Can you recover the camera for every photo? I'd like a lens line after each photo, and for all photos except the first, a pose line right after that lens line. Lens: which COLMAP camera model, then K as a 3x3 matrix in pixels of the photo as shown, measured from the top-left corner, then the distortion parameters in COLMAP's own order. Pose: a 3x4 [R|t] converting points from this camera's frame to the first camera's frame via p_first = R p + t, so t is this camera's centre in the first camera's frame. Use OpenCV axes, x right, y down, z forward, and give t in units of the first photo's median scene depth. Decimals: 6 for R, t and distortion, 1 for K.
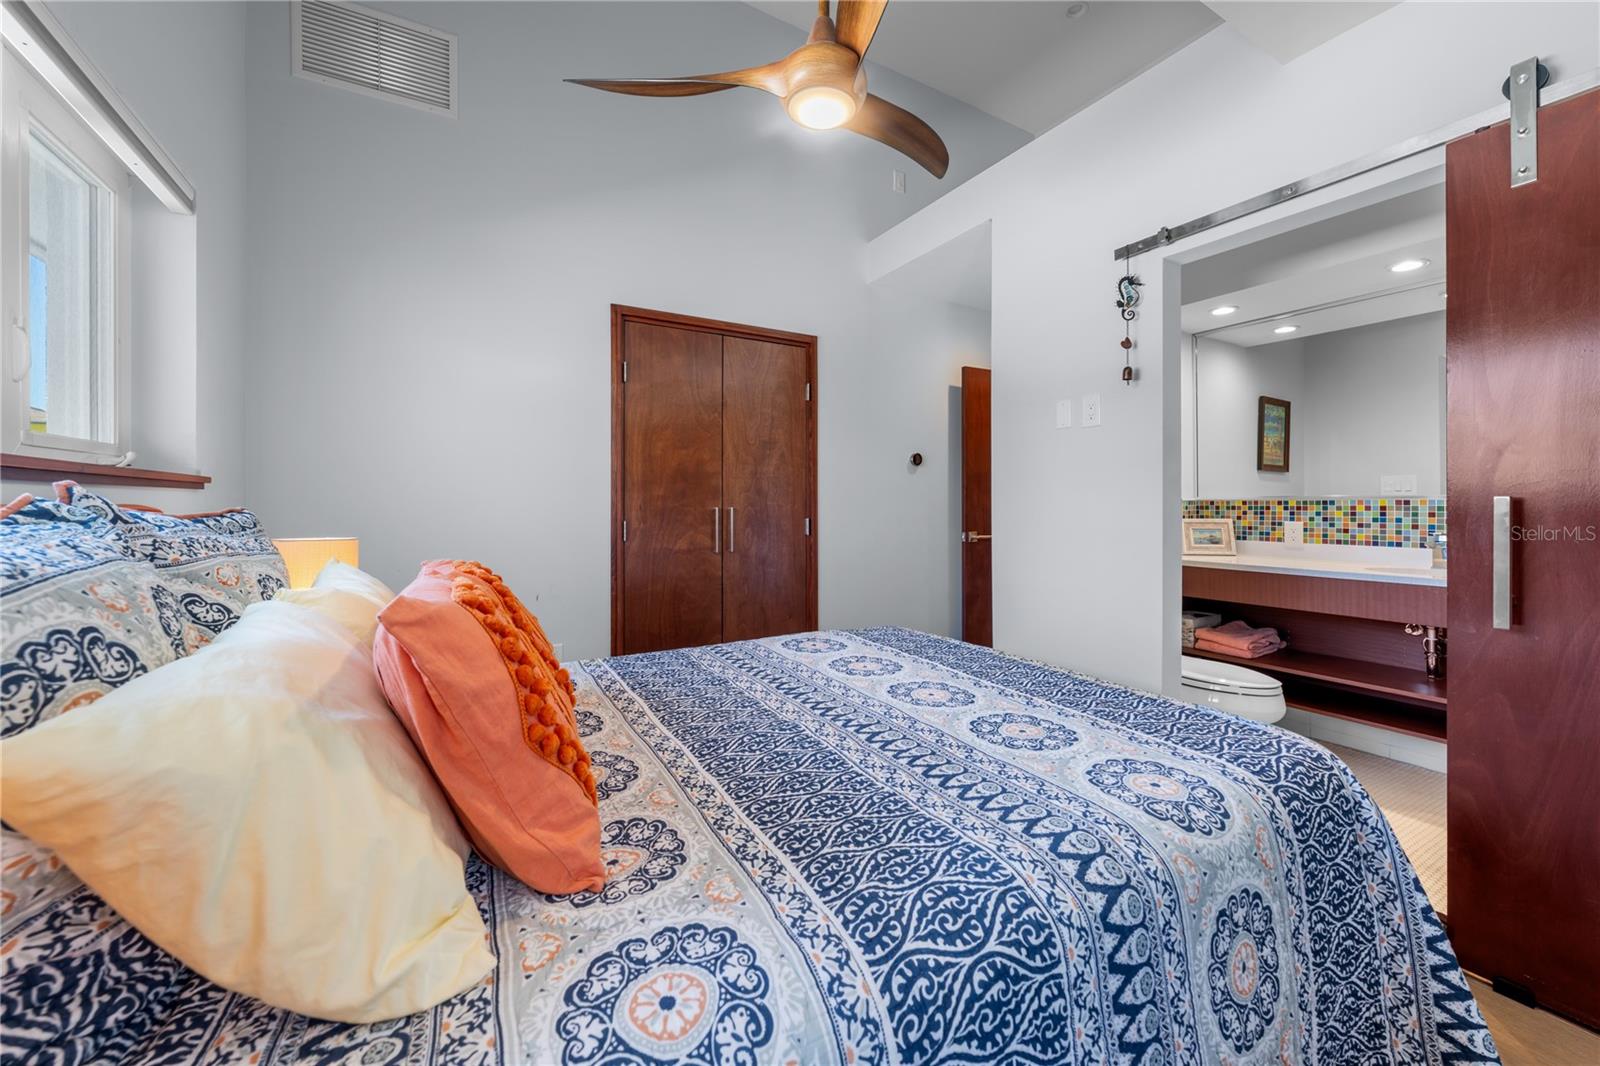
lens RADIAL K [[615.3, 0, 805.9], [0, 615.3, 507.7], [0, 0, 1]] dist [-0.002181, -0.000100]
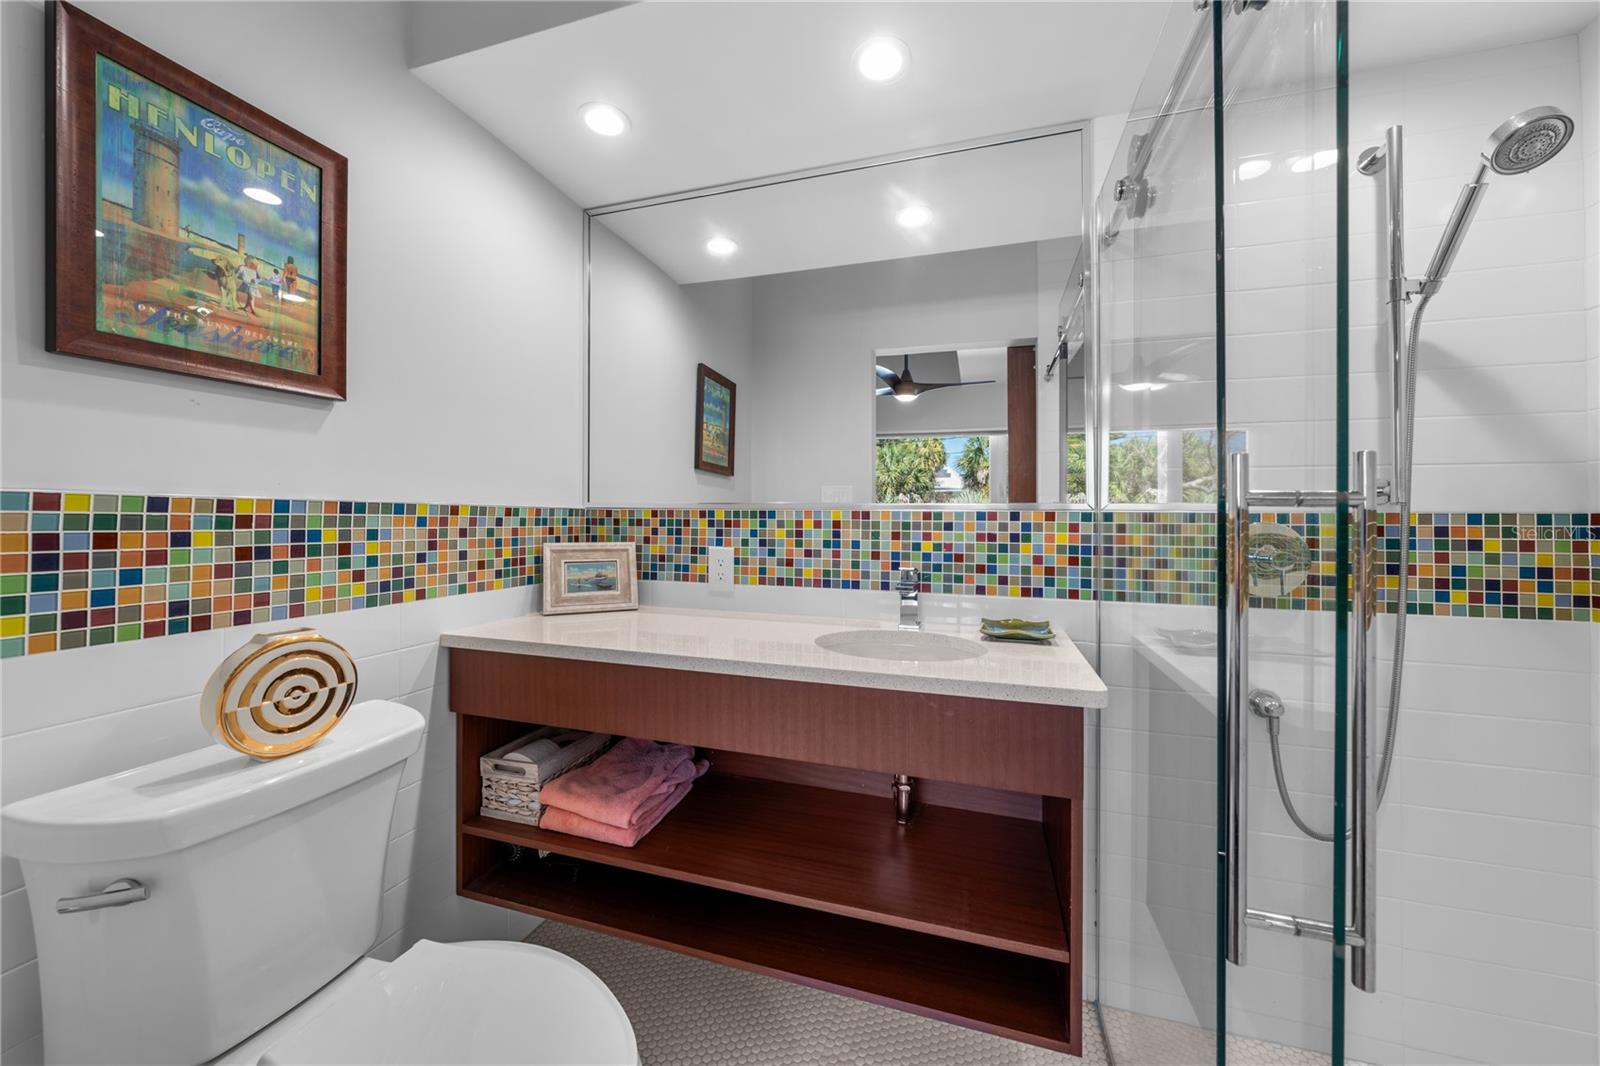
lens RADIAL K [[585.7, 0, 800.3], [0, 585.7, 525.7], [0, 0, 1]] dist [-0.000078, -0.000001]
pose [[0.738993, 0.003583, 0.673703, 0.478327], [-0.007446, 0.999968, 0.002849, 0.000562], [-0.673672, -0.007122, 0.738996, 0.544144]]
